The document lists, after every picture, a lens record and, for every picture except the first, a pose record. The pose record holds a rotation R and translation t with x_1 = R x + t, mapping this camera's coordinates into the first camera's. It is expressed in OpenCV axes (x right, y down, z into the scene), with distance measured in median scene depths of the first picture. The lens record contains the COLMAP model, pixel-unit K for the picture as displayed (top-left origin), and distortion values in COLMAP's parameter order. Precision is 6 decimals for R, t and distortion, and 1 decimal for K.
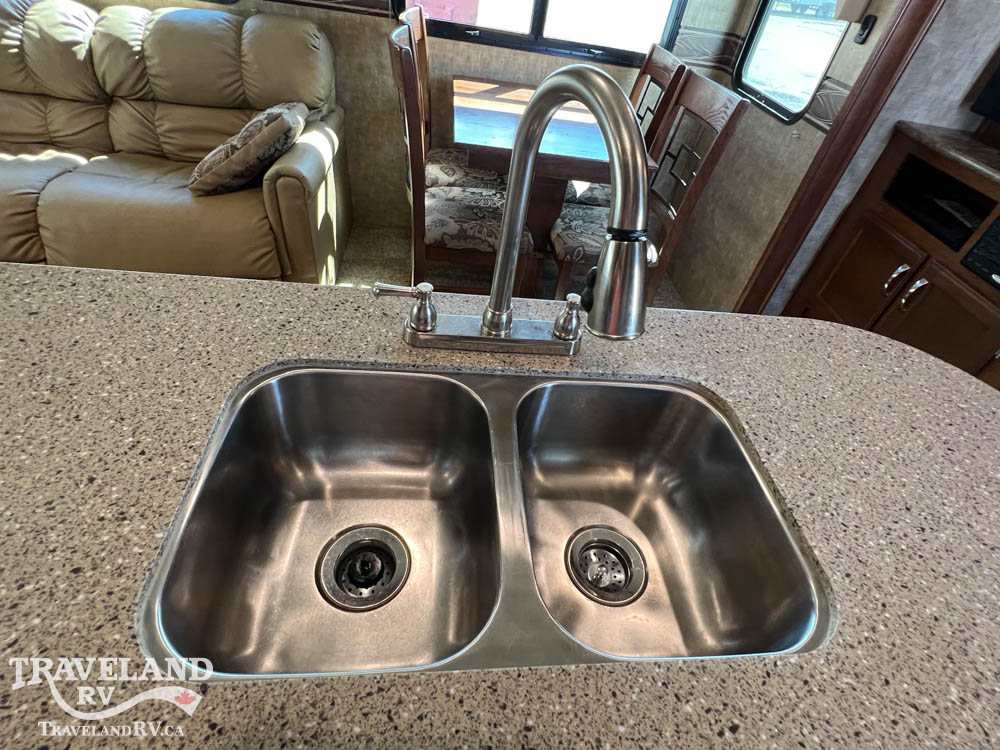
lens RADIAL K [[502.9, 0, 509.1], [0, 502.9, 369.5], [0, 0, 1]] dist [-0.003400, 0.001308]
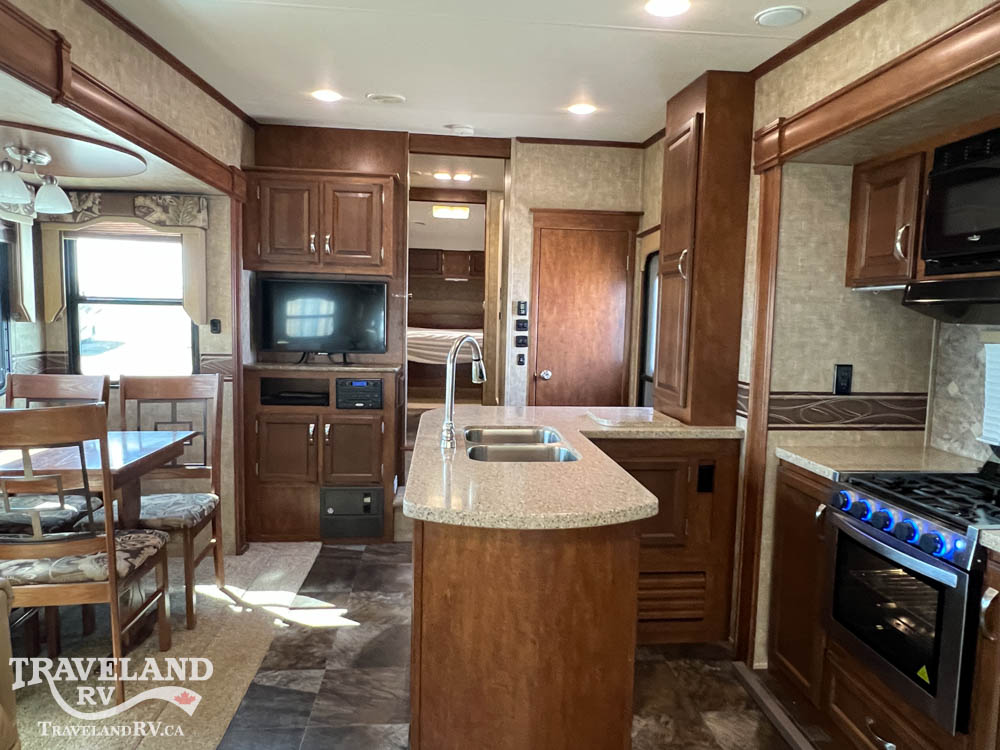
lens RADIAL K [[641.5, 0, 509.2], [0, 641.5, 372.0], [0, 0, 1]] dist [0.004685, -0.003260]
pose [[-0.015207, -0.229126, 0.973278, -1.184845], [0.653104, 0.734778, 0.183183, -0.265211], [-0.757115, 0.638437, 0.138470, 0.049713]]
